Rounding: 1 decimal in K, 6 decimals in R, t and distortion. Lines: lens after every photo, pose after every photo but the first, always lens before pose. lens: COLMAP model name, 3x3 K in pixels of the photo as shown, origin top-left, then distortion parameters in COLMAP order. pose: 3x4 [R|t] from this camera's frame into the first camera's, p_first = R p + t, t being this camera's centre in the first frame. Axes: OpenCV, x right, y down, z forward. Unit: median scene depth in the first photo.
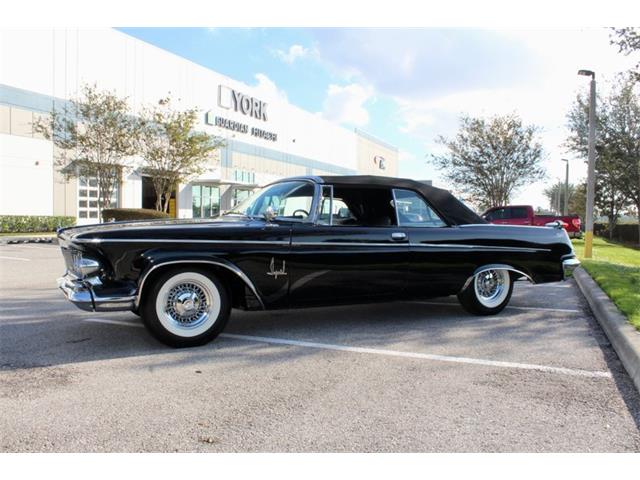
lens RADIAL K [[543.1, 0, 320.0], [0, 543.1, 240.0], [0, 0, 1]] dist [-0.158632, 0.147047]
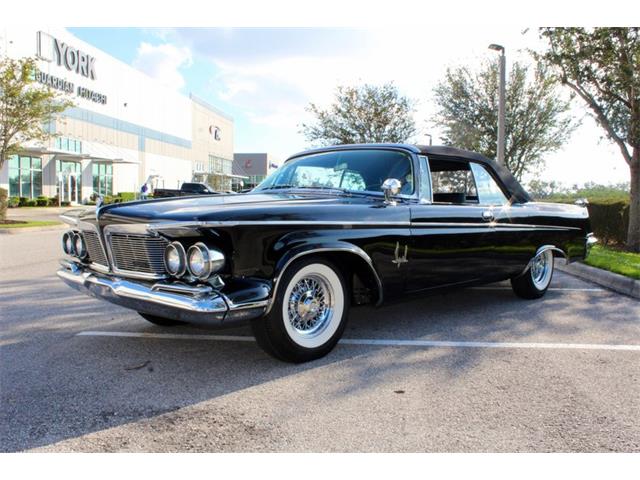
lens RADIAL K [[589.0, 0, 320.0], [0, 589.0, 240.0], [0, 0, 1]] dist [-0.147532, 0.163906]
pose [[0.948915, -0.020914, 0.314839, -0.095844], [0.009073, 0.999197, 0.039028, -0.001296], [-0.315402, -0.034178, 0.948342, 0.039001]]
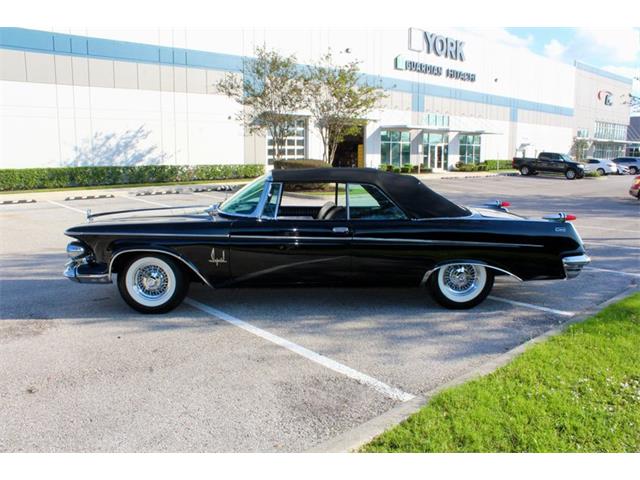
lens RADIAL K [[543.1, 0, 320.0], [0, 543.1, 240.0], [0, 0, 1]] dist [-0.158632, 0.147047]
pose [[0.913027, 0.058600, -0.403668, 0.122493], [-0.010487, 0.992672, 0.120385, -0.026496], [0.407765, -0.105681, 0.906951, 0.002670]]
